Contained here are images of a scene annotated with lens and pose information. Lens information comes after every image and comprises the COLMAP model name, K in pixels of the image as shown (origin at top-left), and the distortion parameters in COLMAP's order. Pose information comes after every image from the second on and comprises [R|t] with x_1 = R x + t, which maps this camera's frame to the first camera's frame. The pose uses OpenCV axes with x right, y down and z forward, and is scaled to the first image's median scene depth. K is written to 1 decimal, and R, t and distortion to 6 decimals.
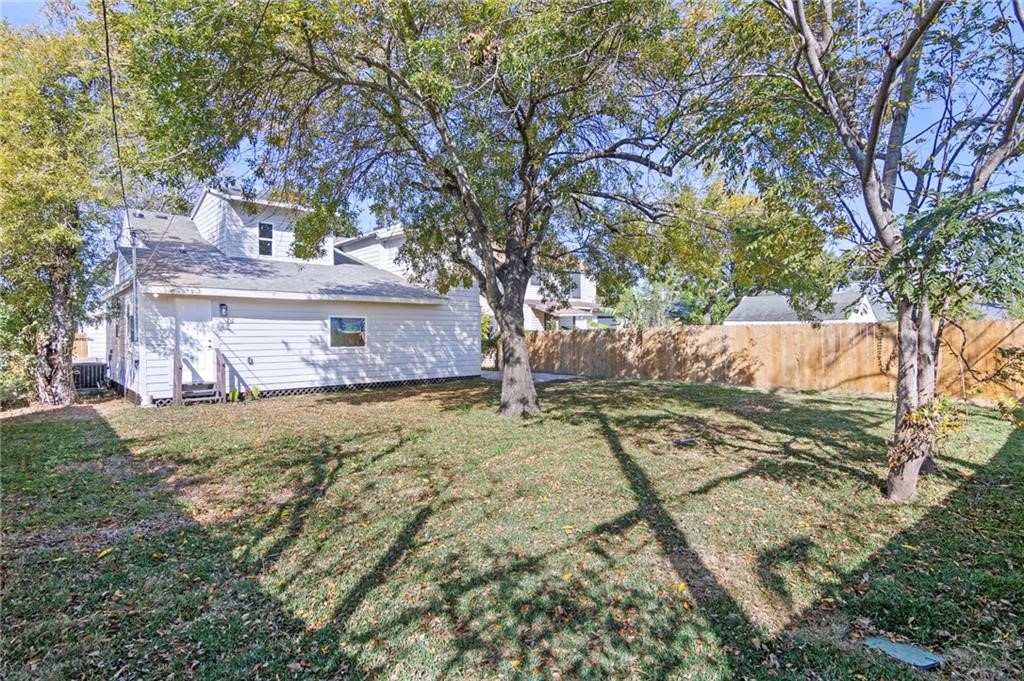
lens RADIAL K [[517.7, 0, 509.9], [0, 517.7, 335.3], [0, 0, 1]] dist [0.003410, -0.000842]
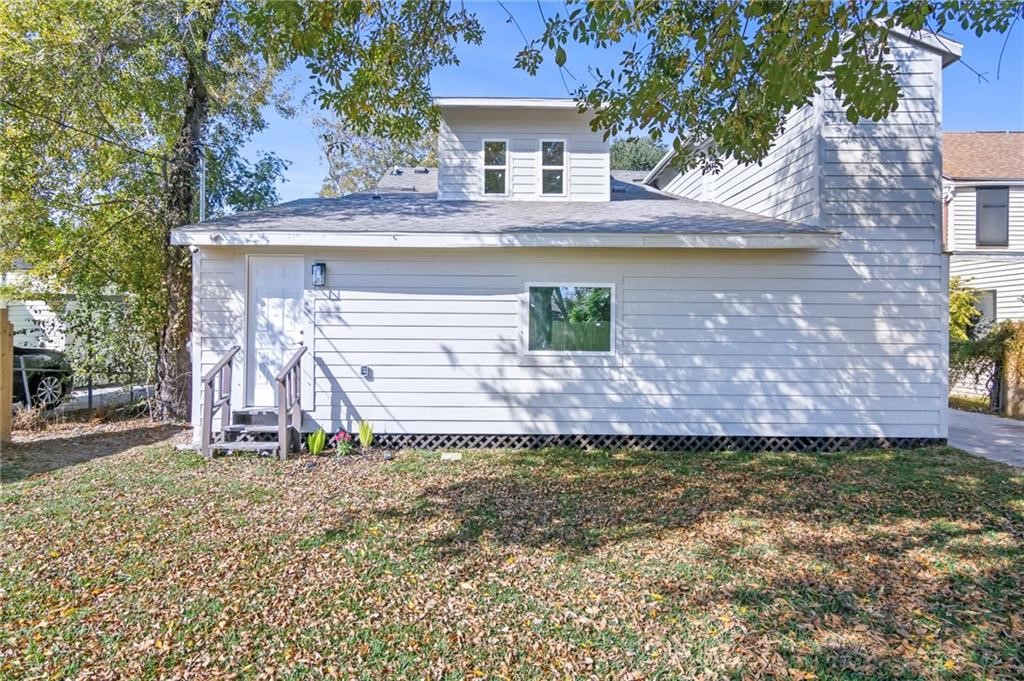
lens RADIAL K [[517.7, 0, 503.3], [0, 517.7, 328.7], [0, 0, 1]] dist [0.003410, -0.000842]
pose [[0.730490, 0.019125, -0.682656, -0.051368], [-0.016917, 0.999808, 0.009908, -0.001726], [0.682714, 0.004311, 0.730673, 0.632718]]
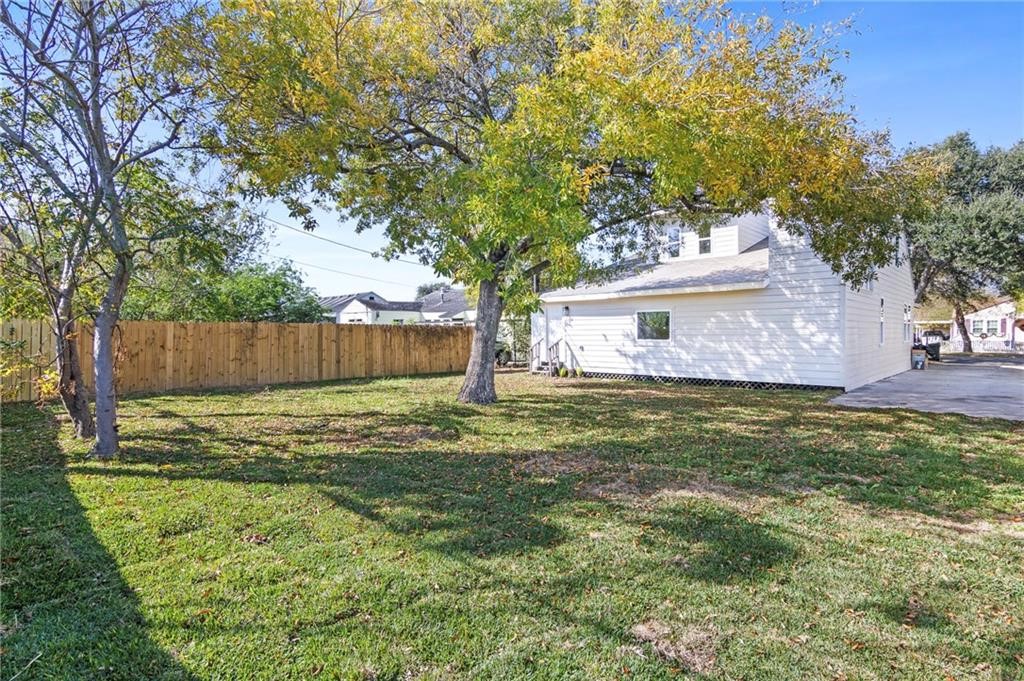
lens RADIAL K [[517.7, 0, 511.0], [0, 517.7, 341.0], [0, 0, 1]] dist [0.003410, -0.000842]
pose [[0.071229, 0.027488, -0.997081, 0.702128], [0.004230, 0.999603, 0.027860, -0.005932], [0.997451, -0.006202, 0.071085, 0.639274]]
